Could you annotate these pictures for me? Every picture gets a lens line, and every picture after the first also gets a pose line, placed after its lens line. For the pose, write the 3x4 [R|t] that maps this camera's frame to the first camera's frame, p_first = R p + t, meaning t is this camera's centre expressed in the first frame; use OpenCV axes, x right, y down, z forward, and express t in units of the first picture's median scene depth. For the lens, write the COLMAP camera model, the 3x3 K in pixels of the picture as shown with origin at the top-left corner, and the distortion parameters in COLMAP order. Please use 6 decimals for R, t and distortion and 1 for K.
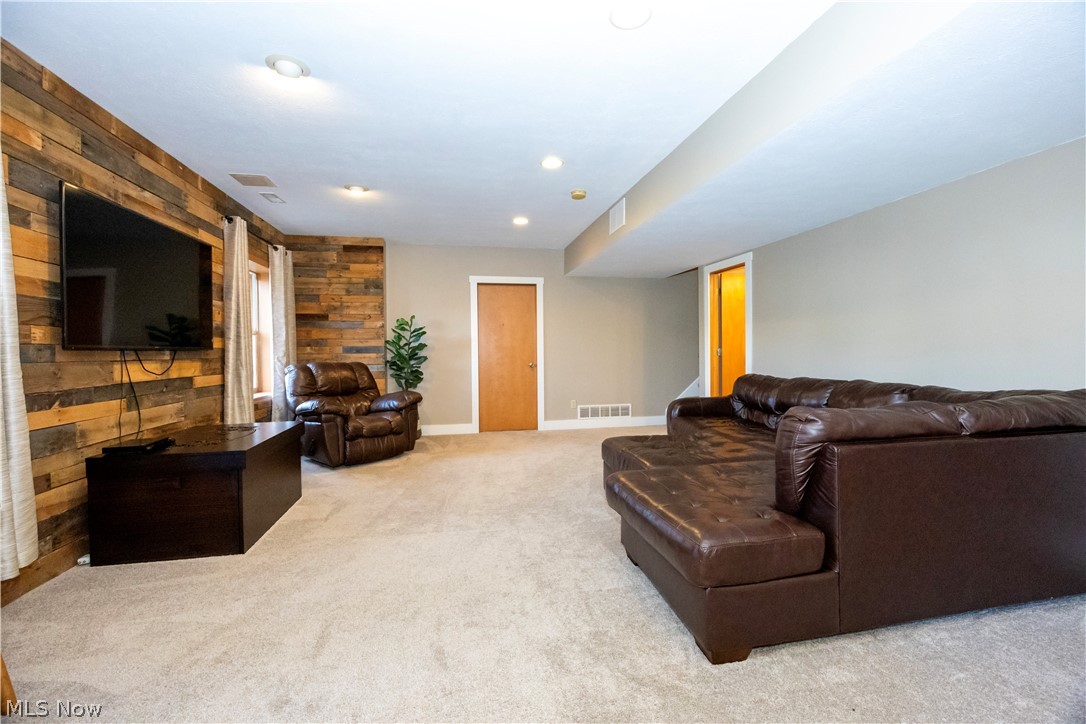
lens RADIAL K [[477.8, 0, 543.0], [0, 477.8, 362.0], [0, 0, 1]] dist [-0.000141, 0.000373]
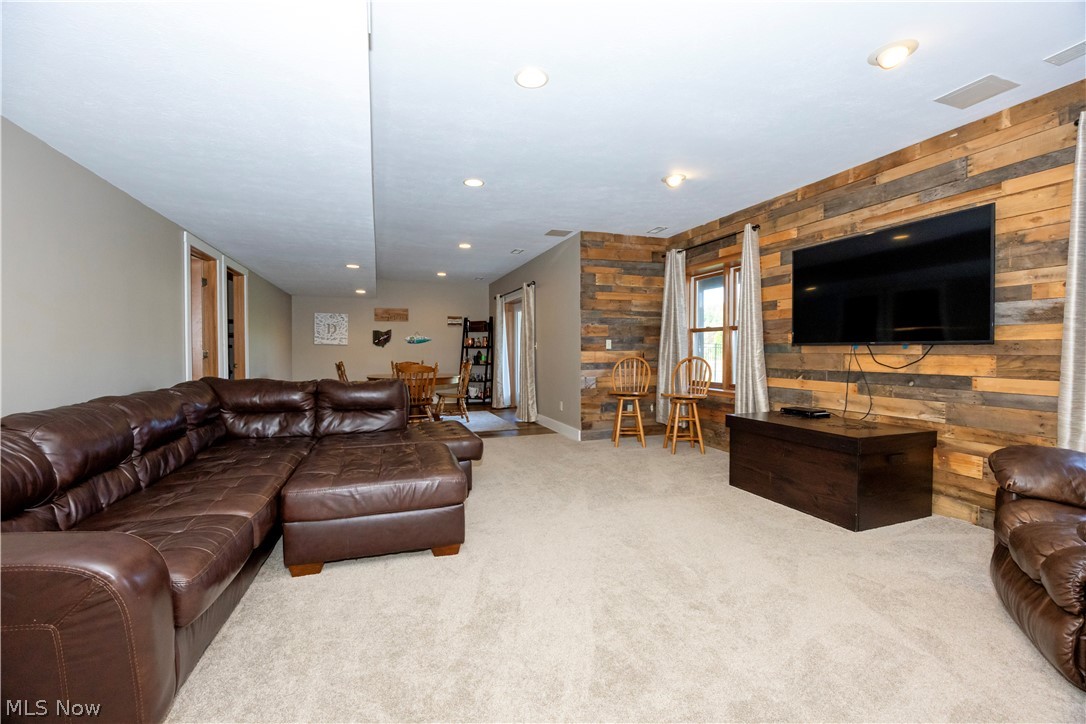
lens RADIAL K [[471.5, 0, 543.8], [0, 471.5, 357.1], [0, 0, 1]] dist [-0.008980, 0.000730]
pose [[-0.989258, 0.009592, -0.145866, 0.126498], [0.004196, 0.999297, 0.037257, -0.041140], [0.146121, 0.036245, -0.988603, 1.996671]]
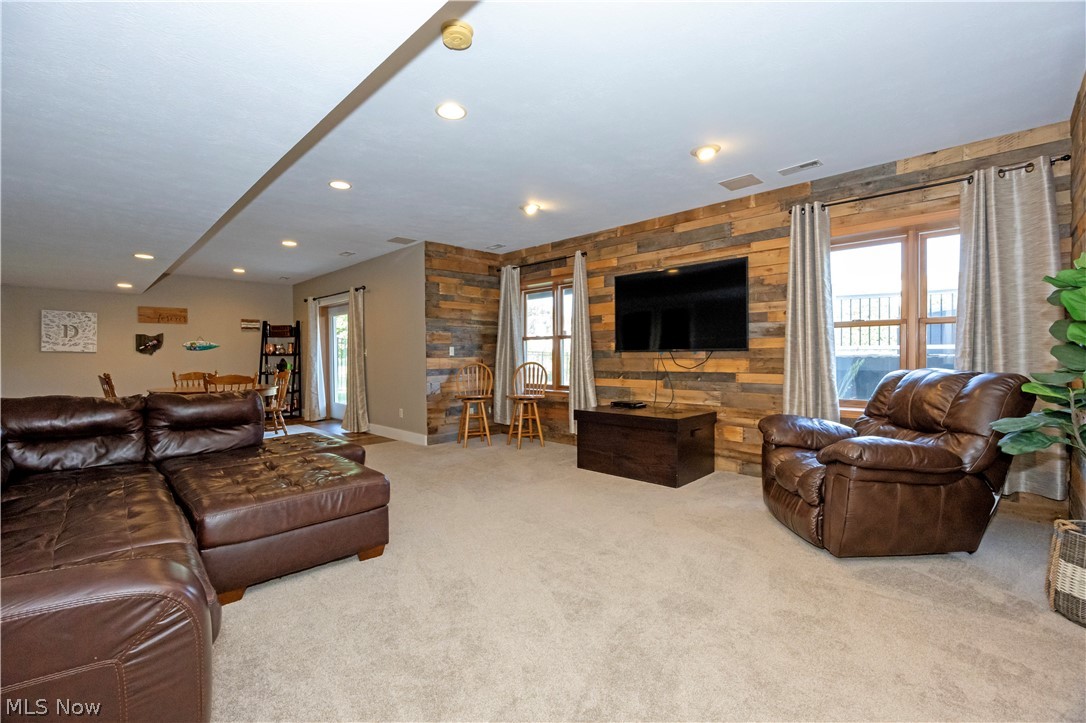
lens RADIAL K [[477.8, 0, 543.0], [0, 477.8, 361.5], [0, 0, 1]] dist [-0.000141, 0.000373]
pose [[-0.828795, 0.019697, -0.559206, 0.397388], [0.000947, 0.999428, 0.033799, -0.045298], [0.559552, 0.027483, -0.828339, 2.041509]]
